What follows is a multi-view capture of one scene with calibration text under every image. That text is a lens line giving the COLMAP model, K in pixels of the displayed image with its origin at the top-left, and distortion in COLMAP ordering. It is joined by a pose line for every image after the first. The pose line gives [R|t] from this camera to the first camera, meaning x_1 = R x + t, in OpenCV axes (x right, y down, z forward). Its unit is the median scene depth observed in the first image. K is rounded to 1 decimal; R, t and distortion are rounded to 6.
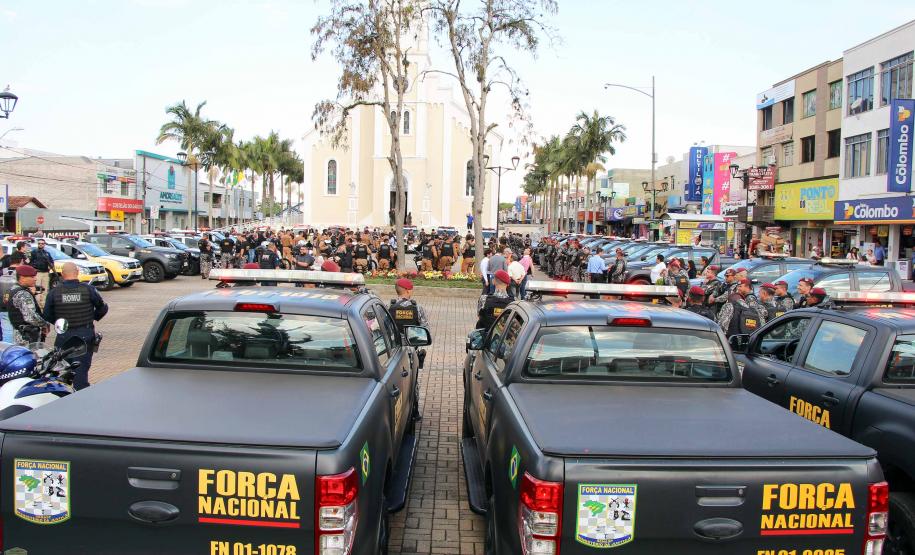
lens RADIAL K [[796.2, 0, 456.9], [0, 796.2, 277.8], [0, 0, 1]] dist [-0.113616, 0.035363]
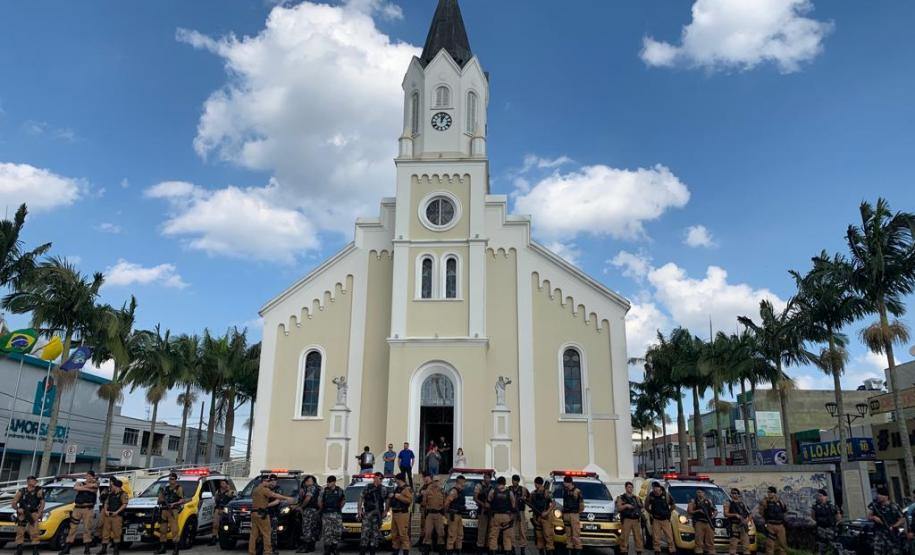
lens RADIAL K [[676.2, 0, 453.0], [0, 676.2, 247.1], [0, 0, 1]] dist [0.009010, -0.006707]
pose [[0.999625, -0.017681, -0.020891, -0.087107], [0.007876, 0.916863, -0.399125, -0.047771], [0.026211, 0.398811, 0.916659, 0.936582]]
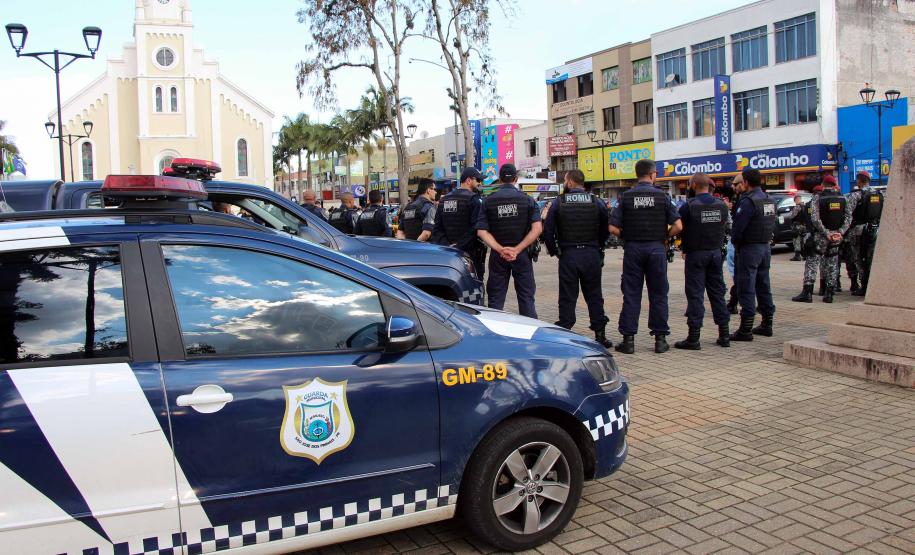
lens RADIAL K [[796.2, 0, 457.3], [0, 796.2, 276.8], [0, 0, 1]] dist [-0.113616, 0.035363]
pose [[0.886779, -0.089704, 0.453405, -0.333793], [0.082169, 0.995956, 0.036337, 0.007748], [-0.454831, 0.005033, 0.890563, 0.069727]]
